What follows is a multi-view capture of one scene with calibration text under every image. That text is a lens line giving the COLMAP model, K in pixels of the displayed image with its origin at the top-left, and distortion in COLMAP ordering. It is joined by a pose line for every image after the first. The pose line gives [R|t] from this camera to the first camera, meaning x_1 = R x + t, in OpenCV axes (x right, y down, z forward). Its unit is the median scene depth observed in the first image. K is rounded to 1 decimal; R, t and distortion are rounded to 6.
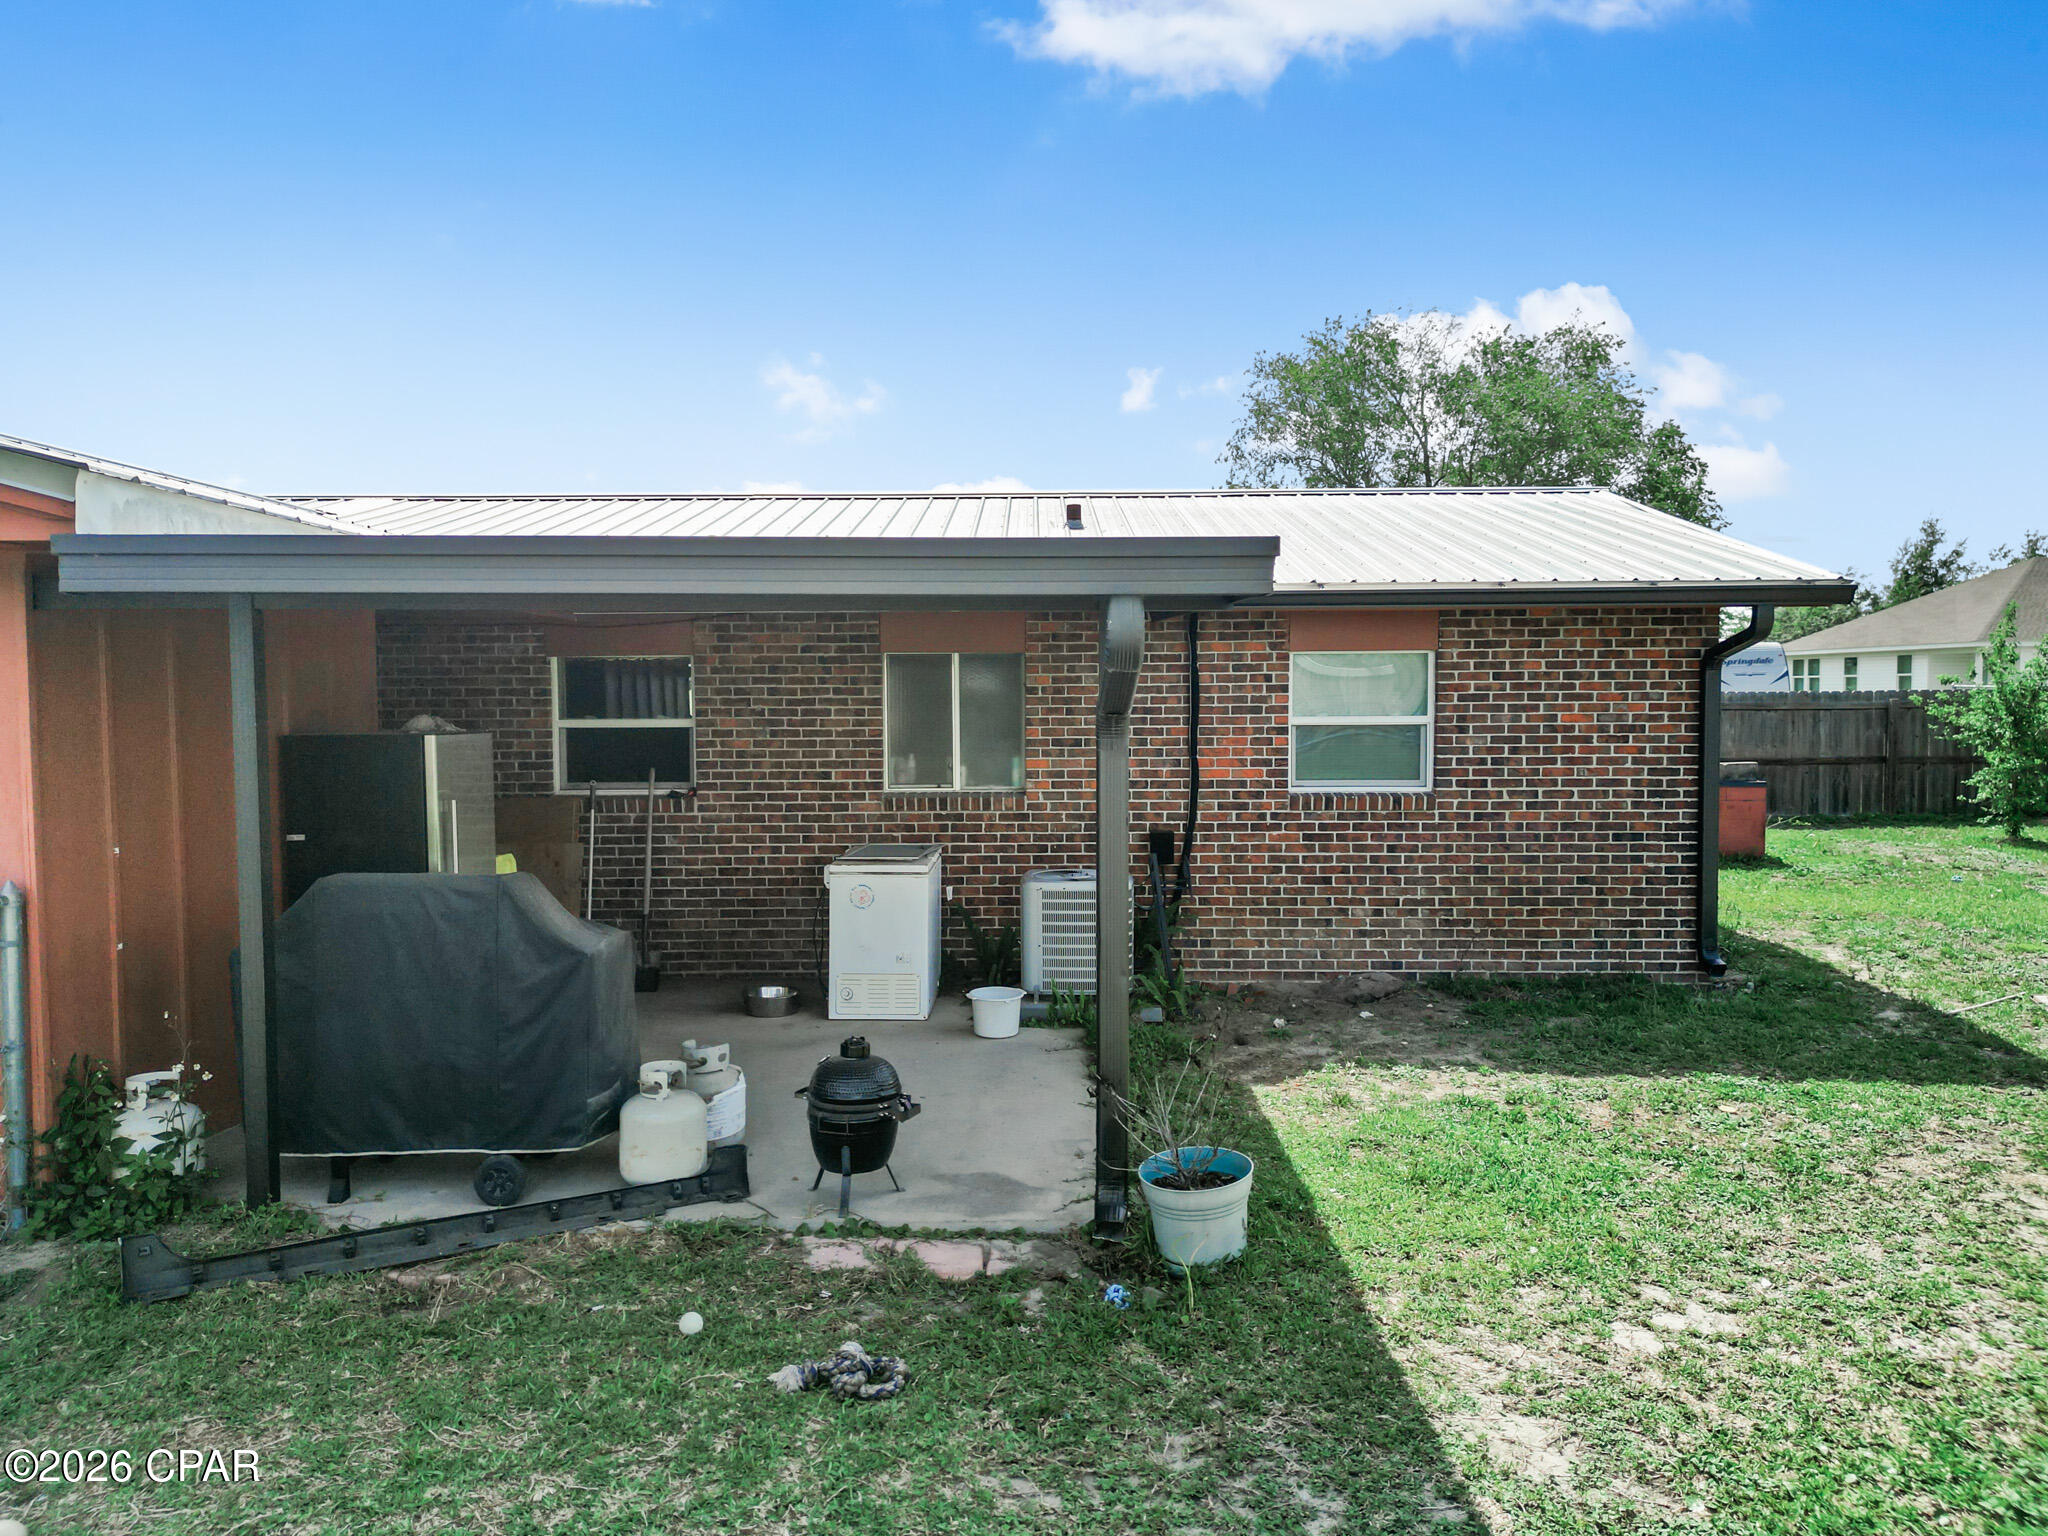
lens RADIAL K [[1444.1, 0, 1024.0], [0, 1444.1, 768.0], [0, 0, 1]] dist [0.082138, -0.082328]
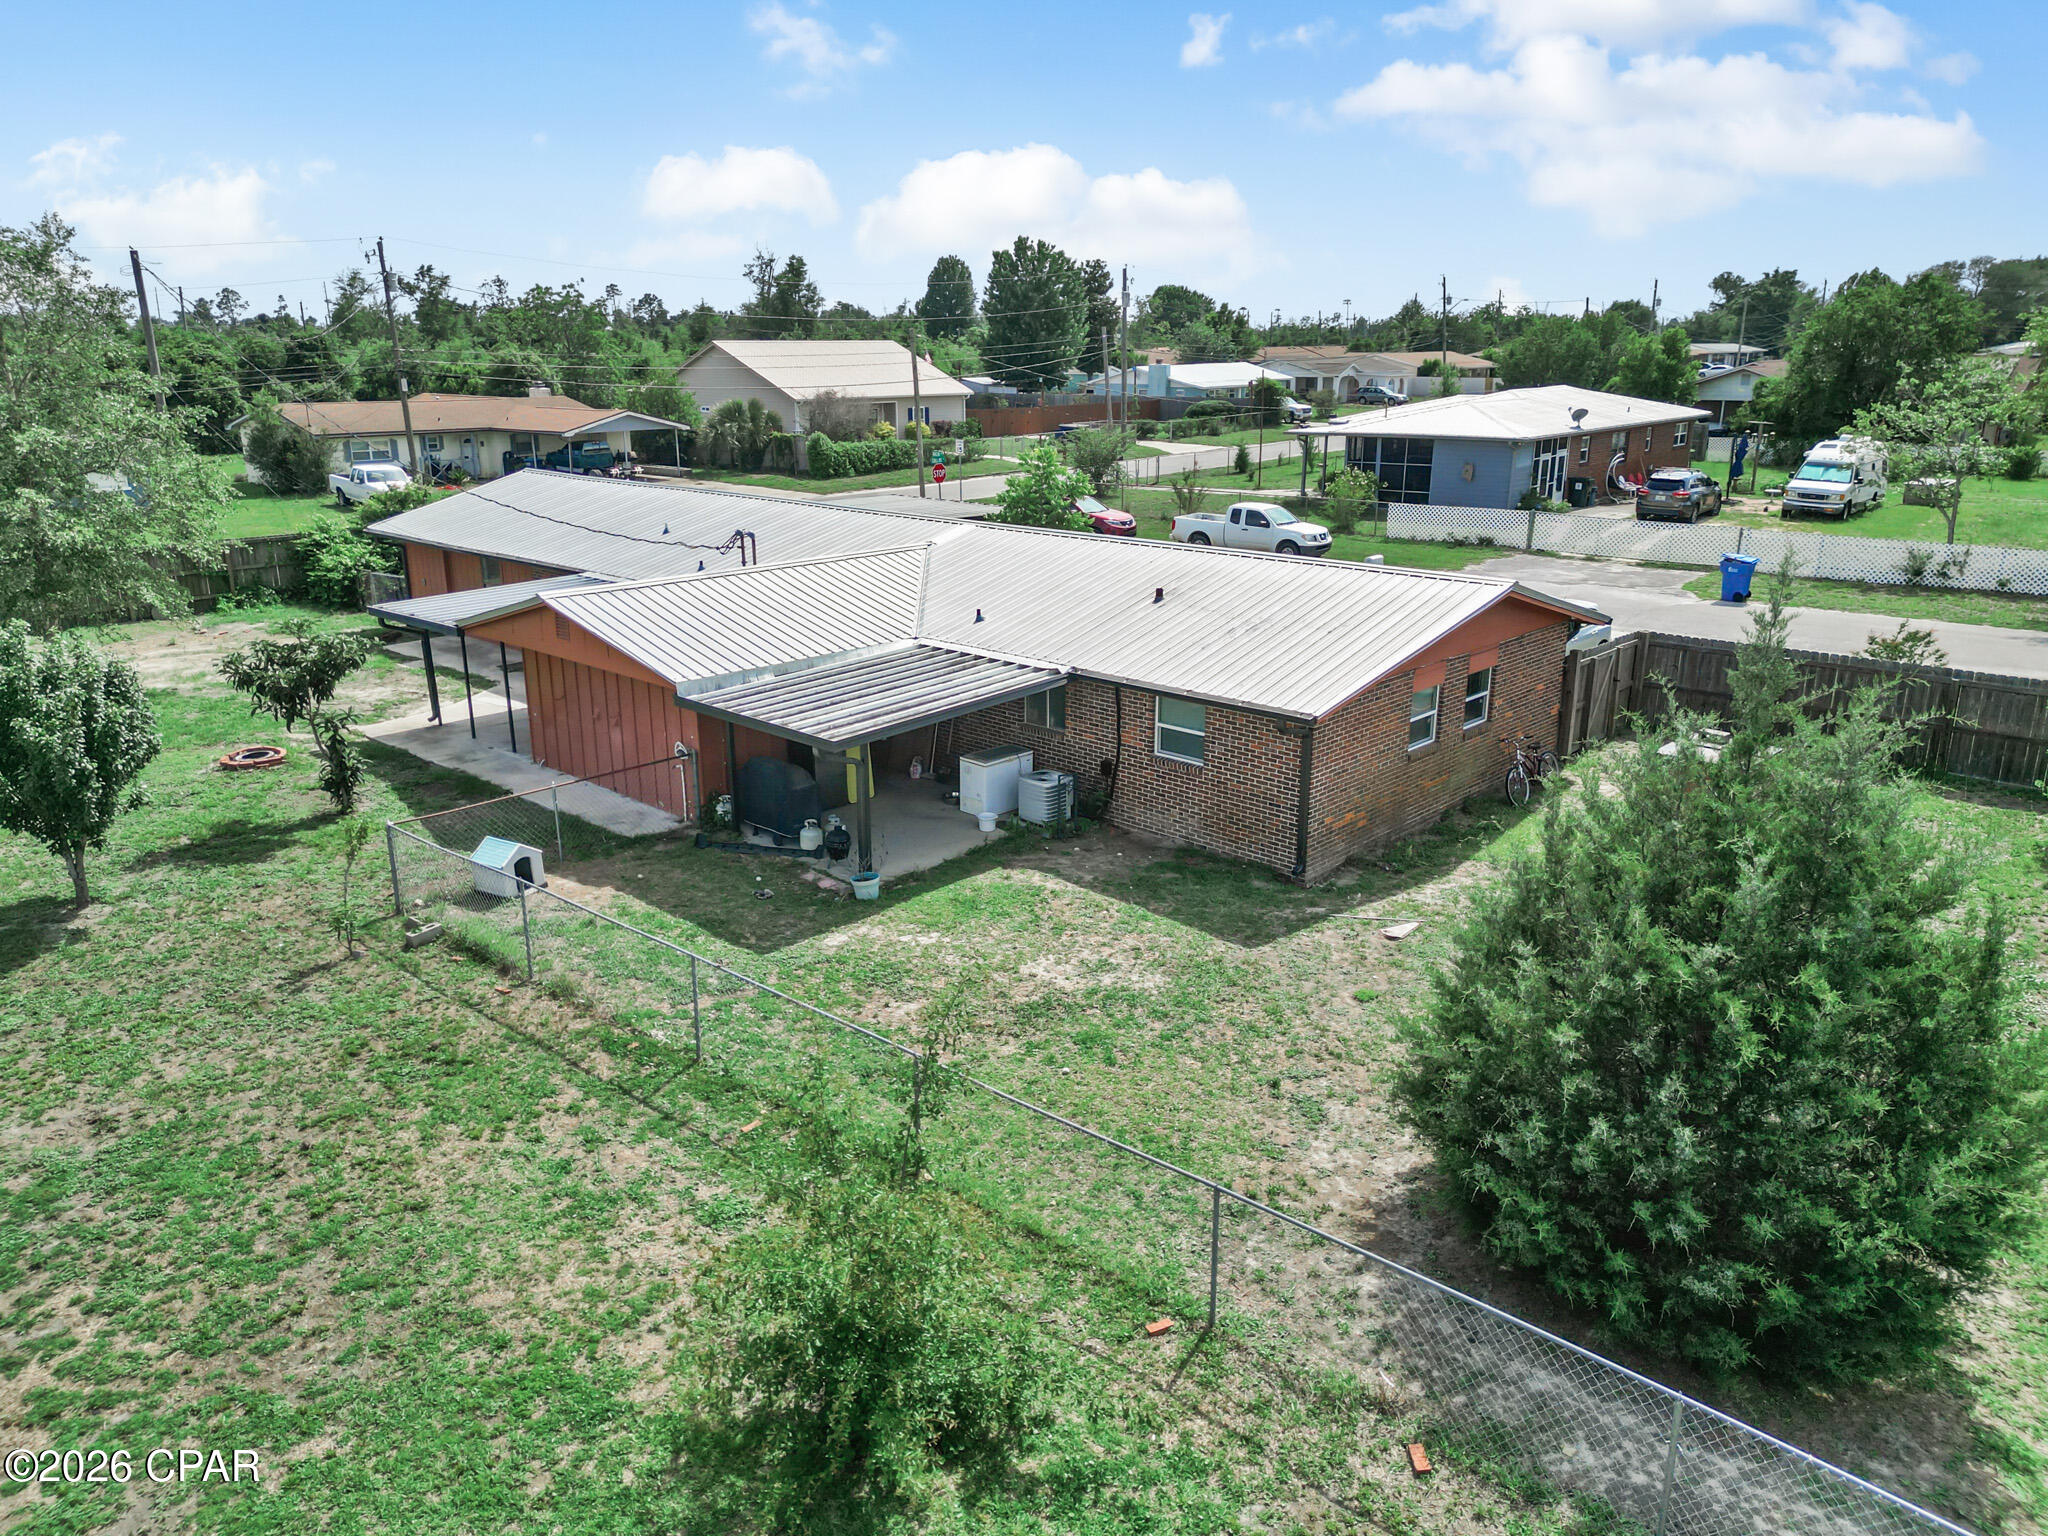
lens RADIAL K [[1482.2, 0, 1027.9], [0, 1482.2, 704.9], [0, 0, 1]] dist [0.042307, -0.005320]
pose [[0.738017, 0.164934, -0.654315, 1.289369], [-0.040076, 0.978670, 0.201493, -0.433454], [0.673591, -0.122483, 0.728885, -0.677609]]
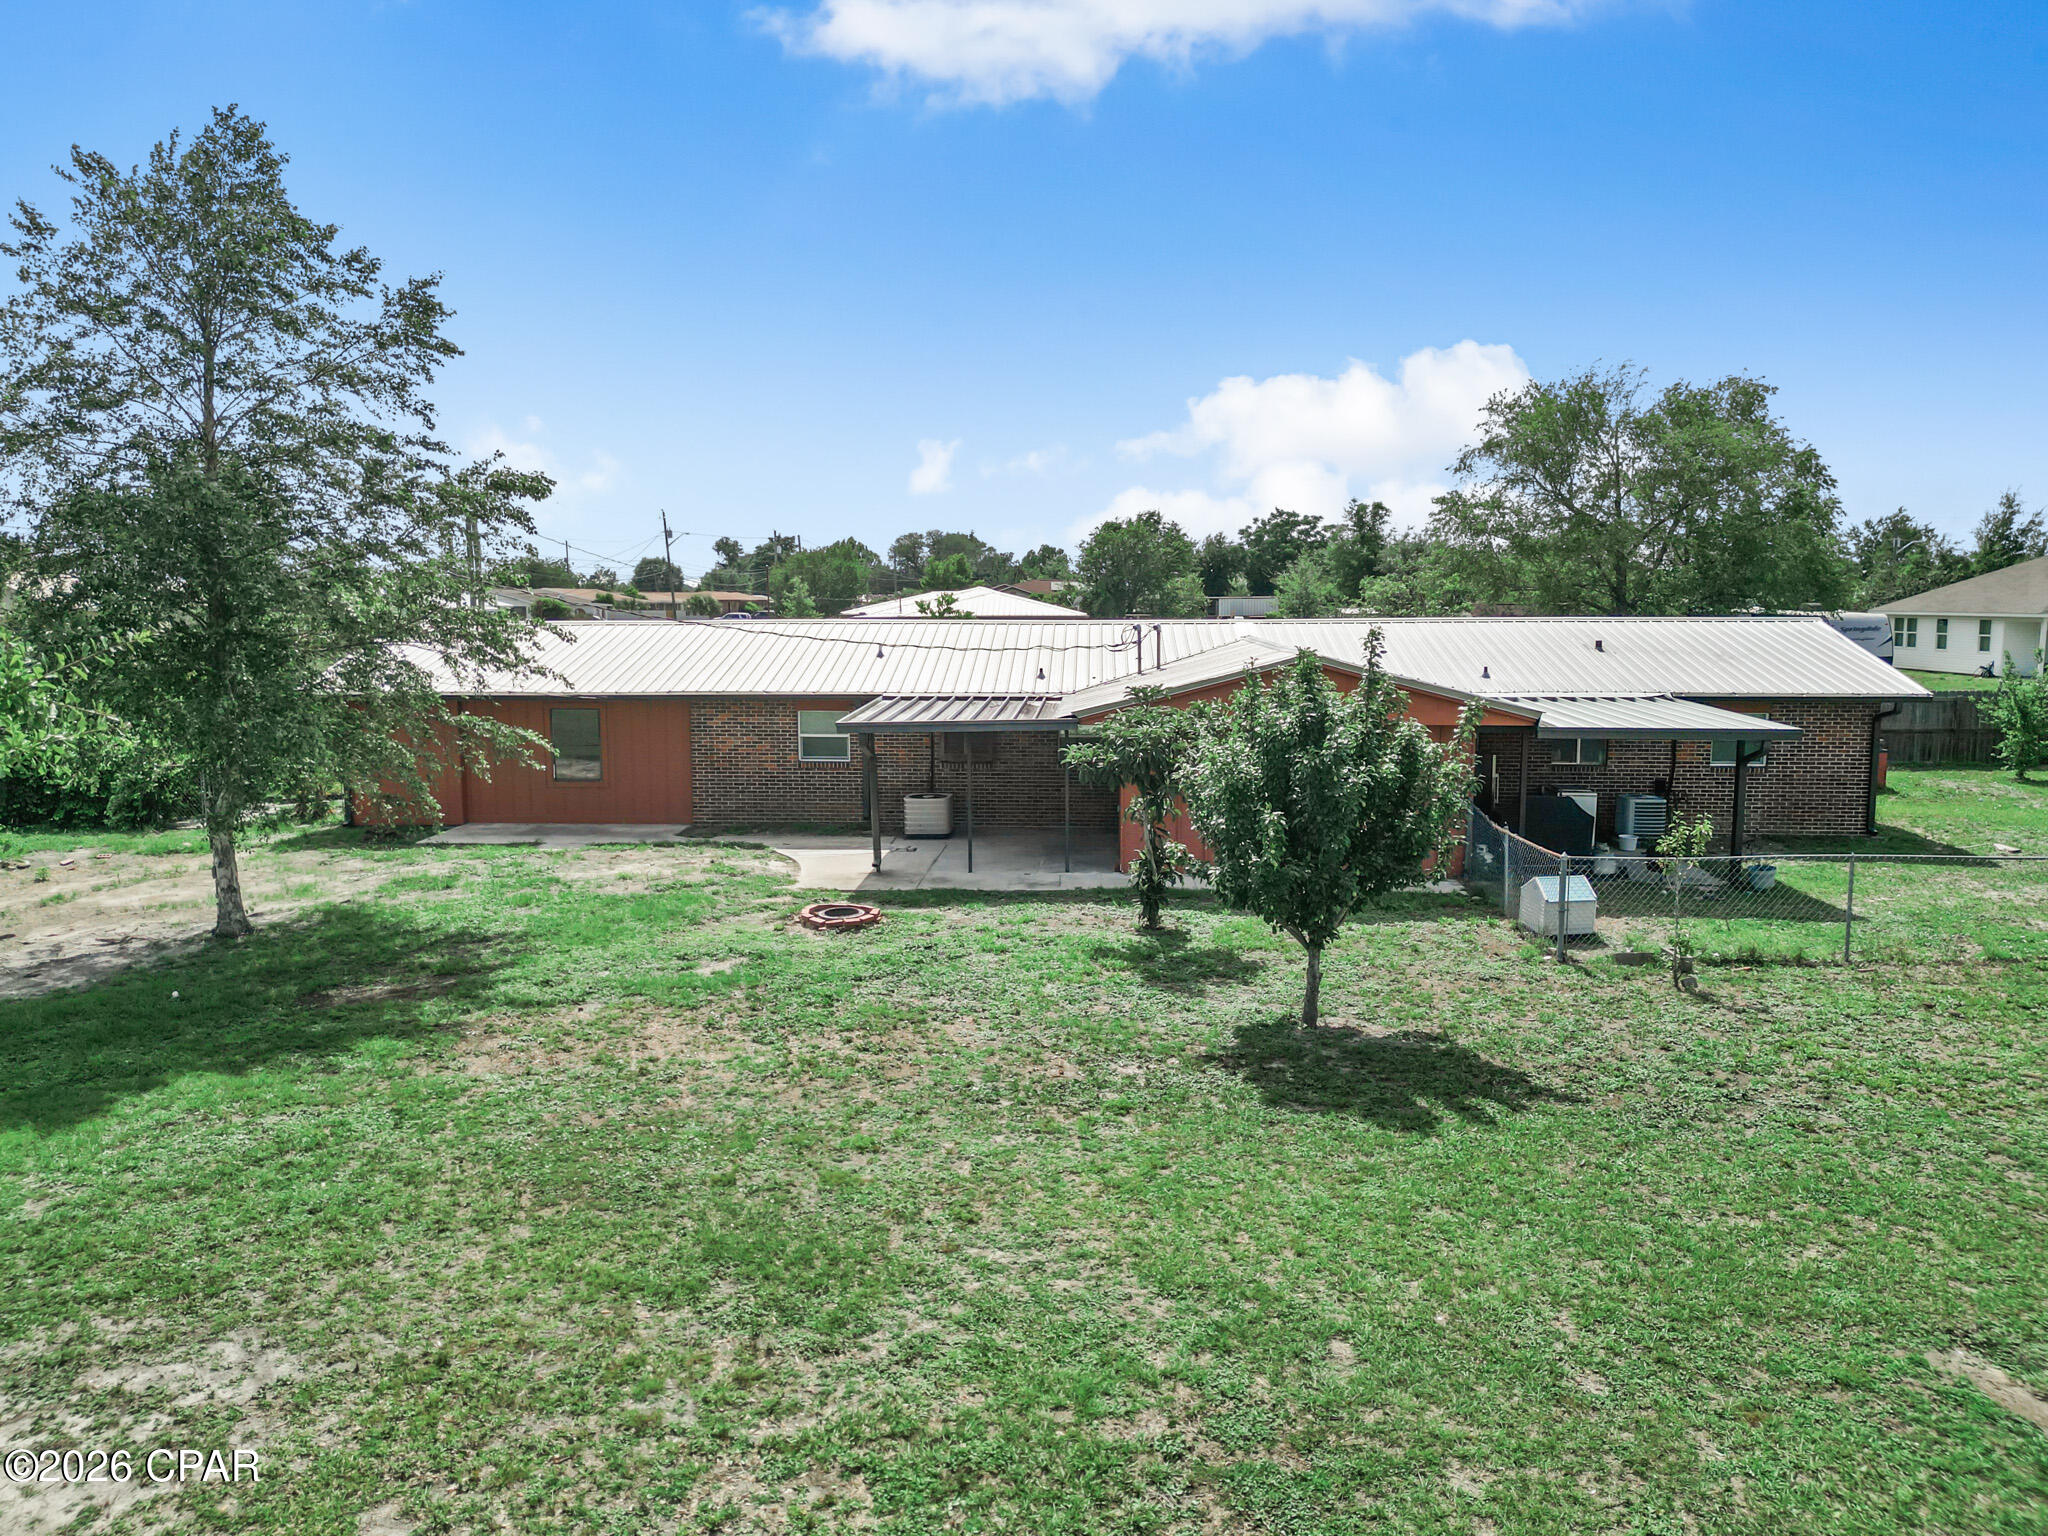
lens RADIAL K [[1444.1, 0, 1024.0], [0, 1444.1, 768.0], [0, 0, 1]] dist [0.082138, -0.082328]
pose [[0.998959, 0.008230, -0.044878, -0.790433], [-0.005404, 0.998016, 0.062721, -0.117311], [0.045305, -0.062413, 0.997022, -1.436527]]
